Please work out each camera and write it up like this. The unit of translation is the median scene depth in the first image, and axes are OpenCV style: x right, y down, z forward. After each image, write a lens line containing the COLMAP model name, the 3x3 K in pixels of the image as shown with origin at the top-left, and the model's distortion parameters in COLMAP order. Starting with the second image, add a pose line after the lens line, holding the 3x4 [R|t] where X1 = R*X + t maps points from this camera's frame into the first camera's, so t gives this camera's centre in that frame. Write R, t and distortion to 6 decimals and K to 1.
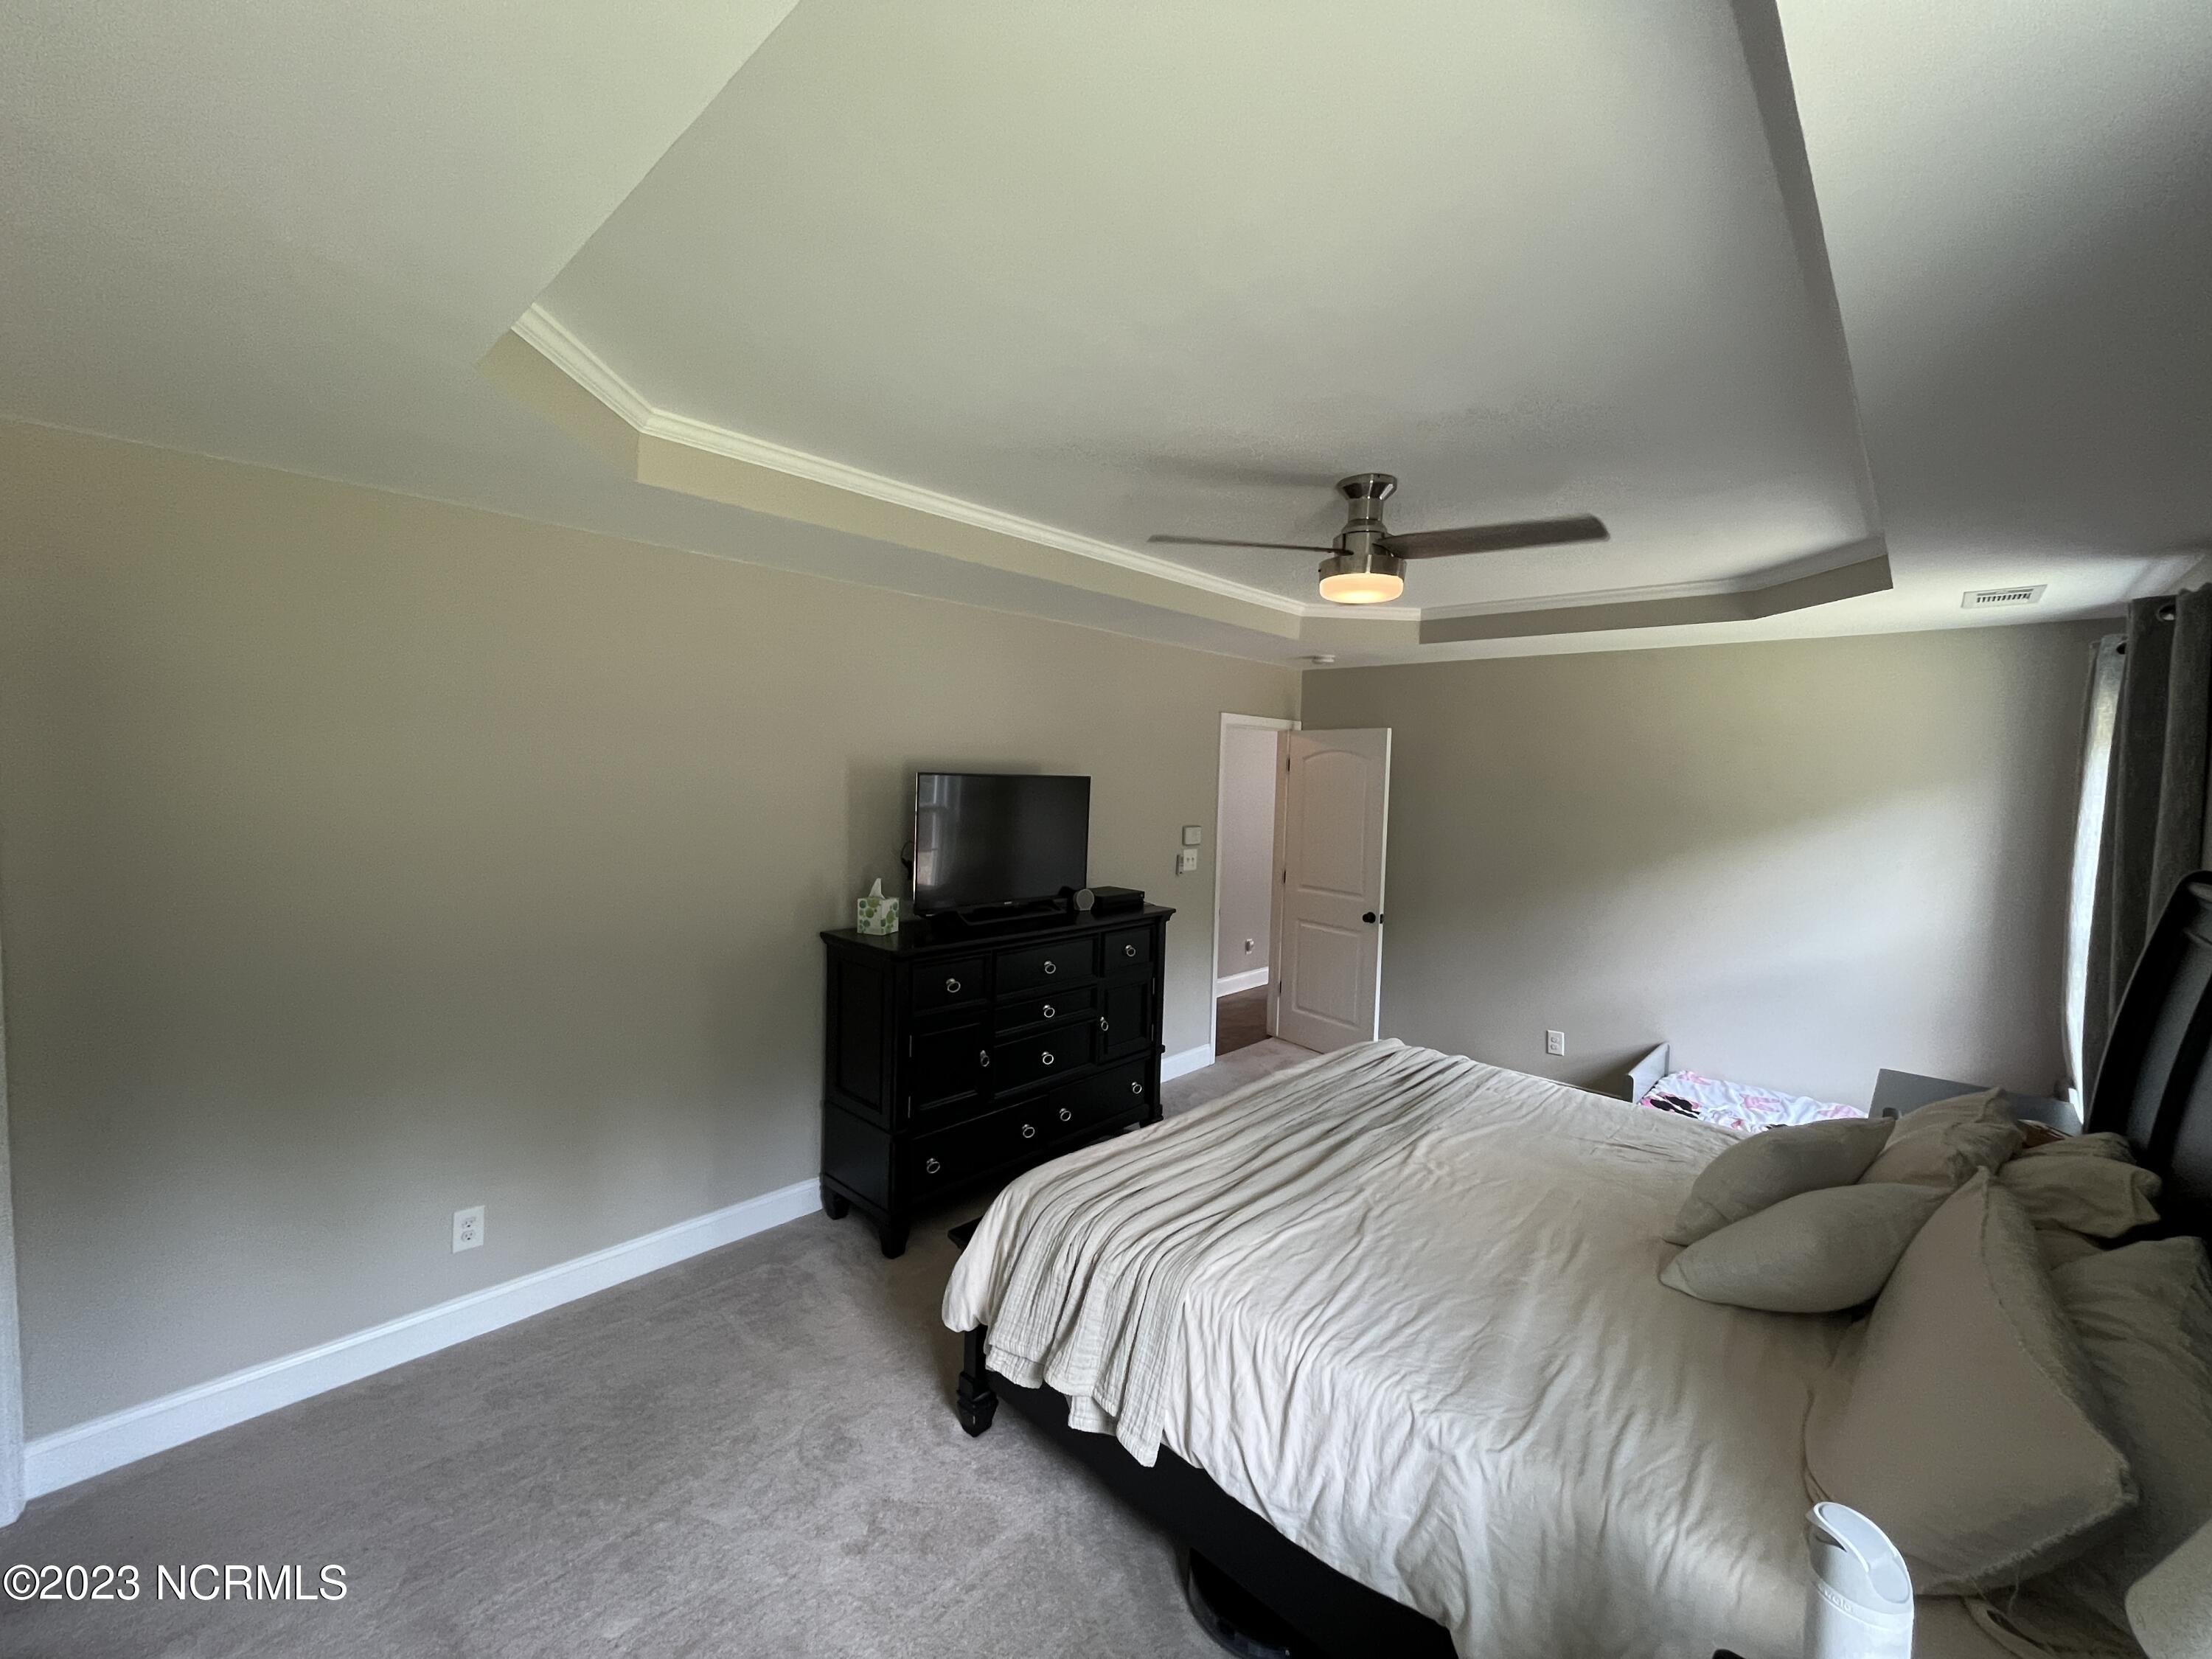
lens RADIAL K [[892.6, 0, 1100.5], [0, 892.6, 819.1], [0, 0, 1]] dist [0.000068, 0.000114]
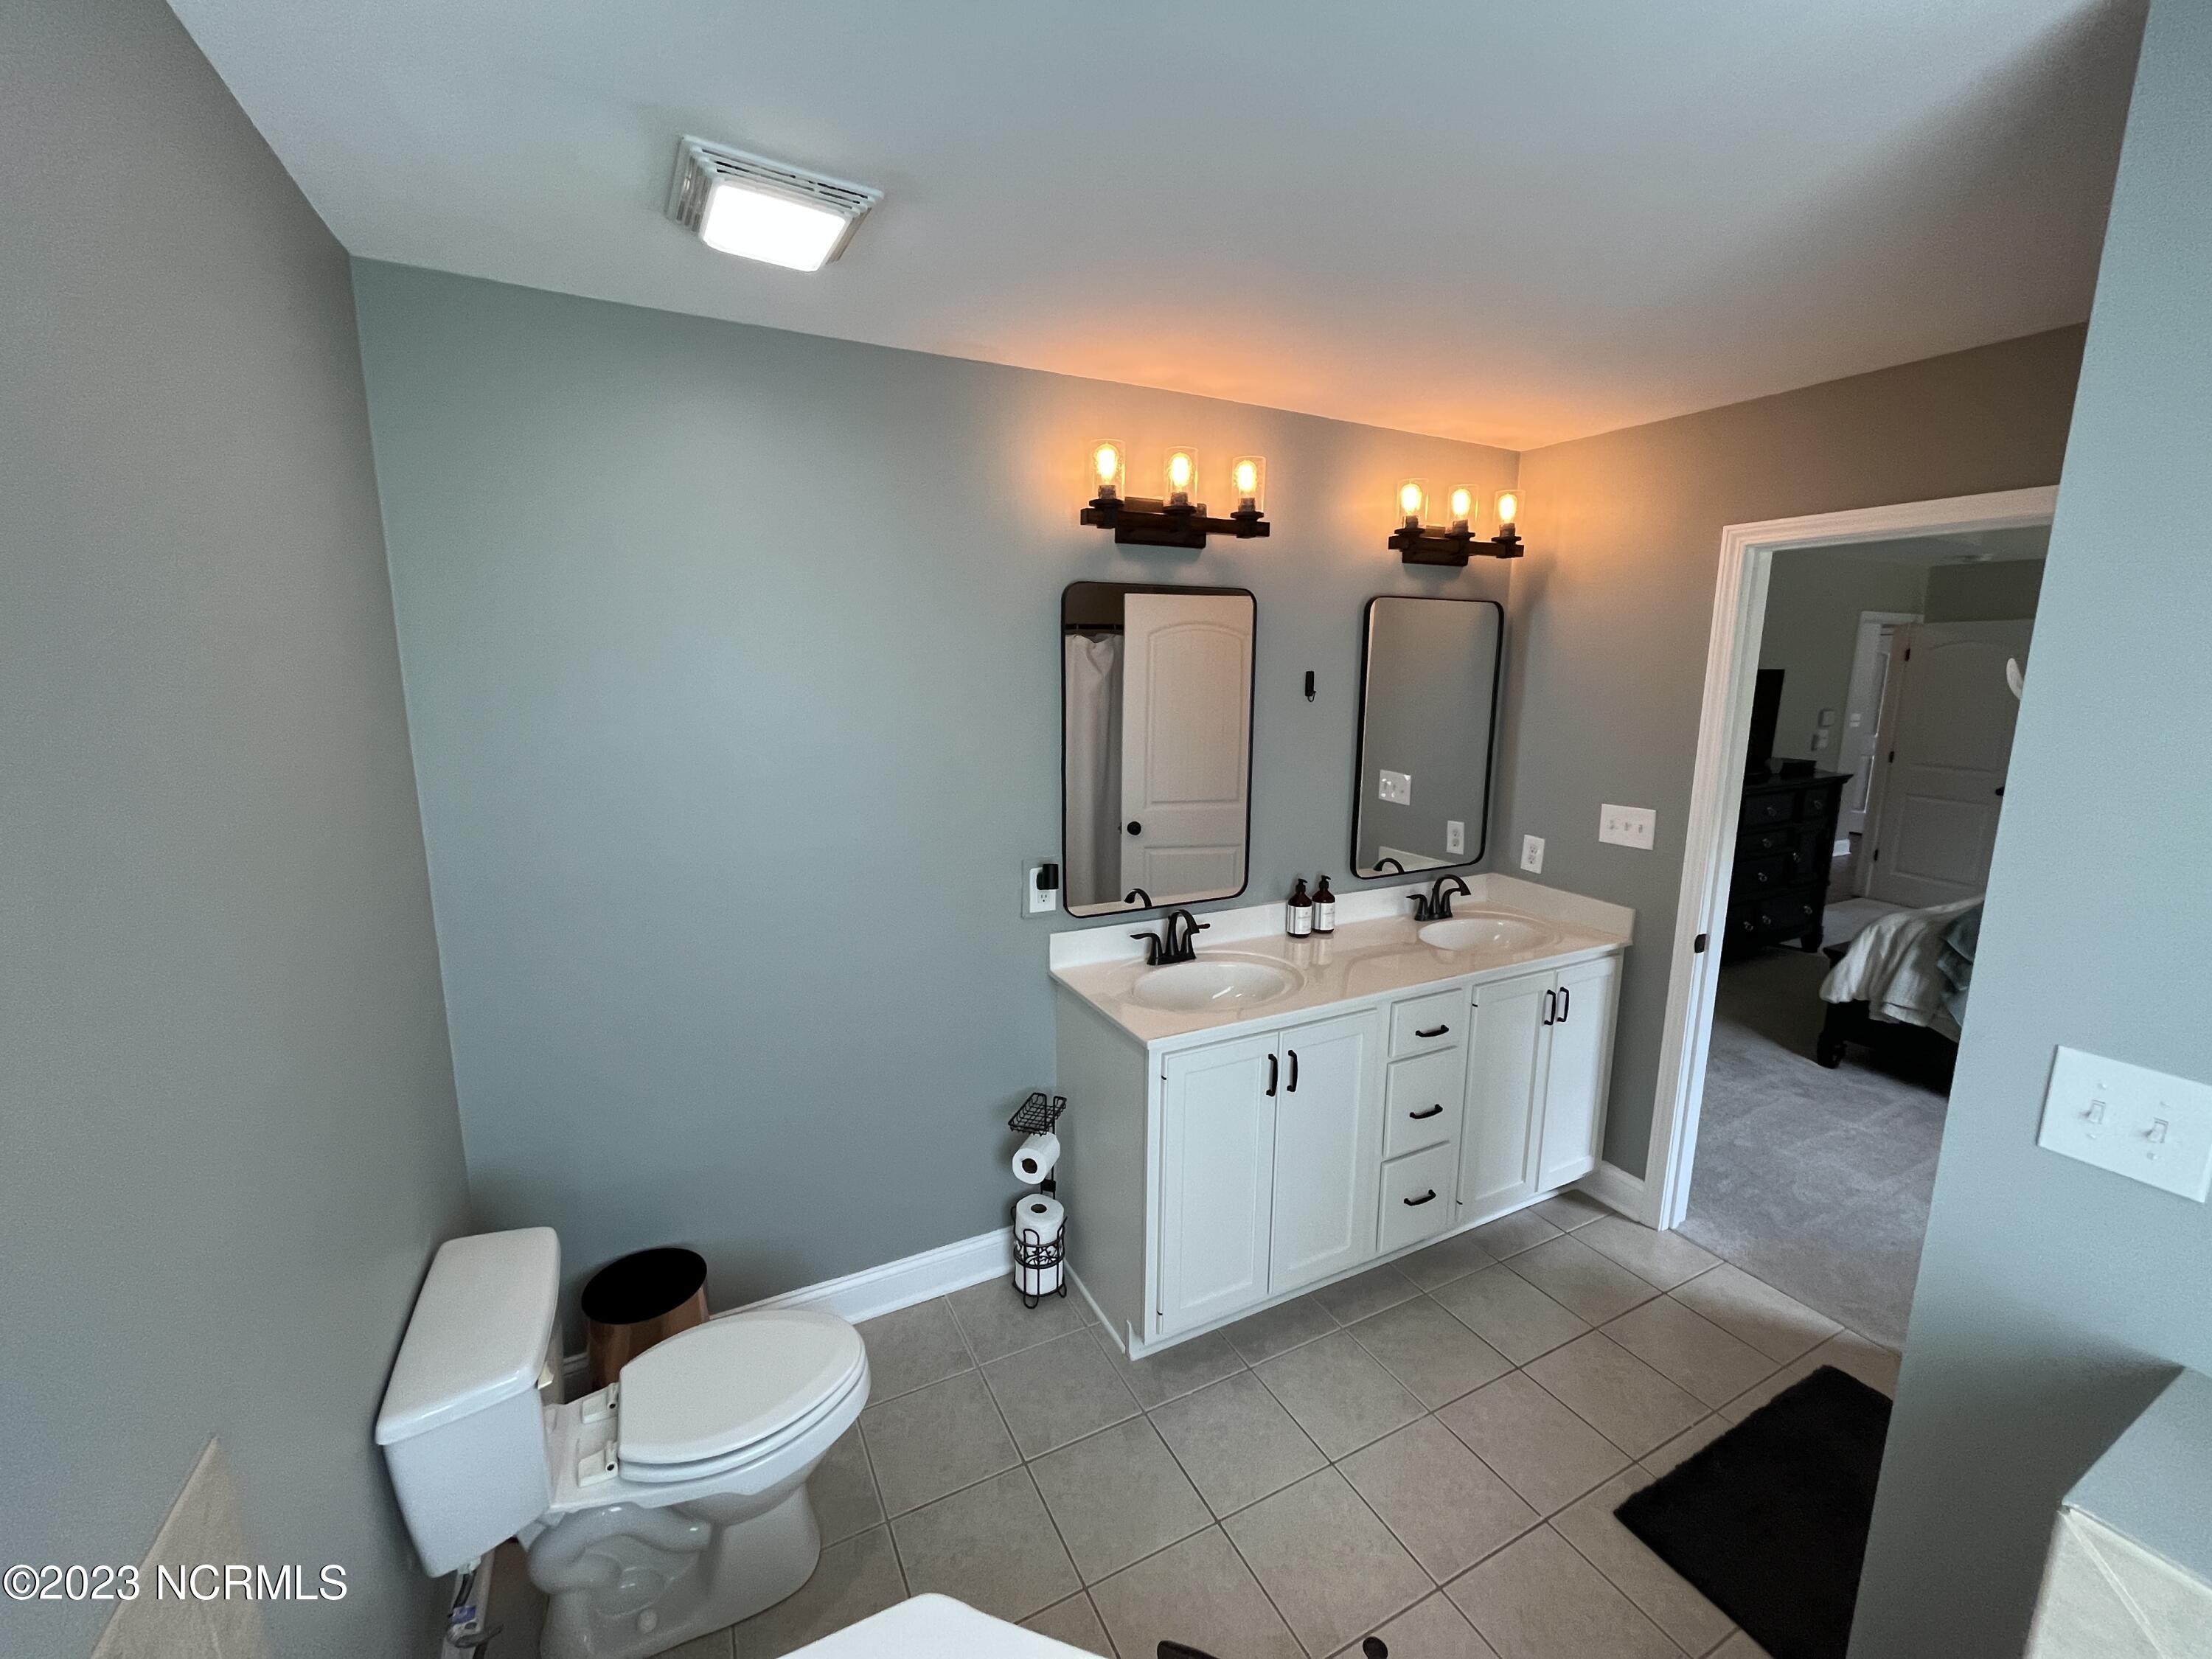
lens RADIAL K [[892.6, 0, 1100.5], [0, 892.6, 819.1], [0, 0, 1]] dist [0.000068, 0.000114]
pose [[0.942429, 0.031643, -0.332907, -0.483955], [0.006843, 0.993480, 0.113803, 0.012311], [0.334337, -0.109529, 0.936067, -0.535157]]
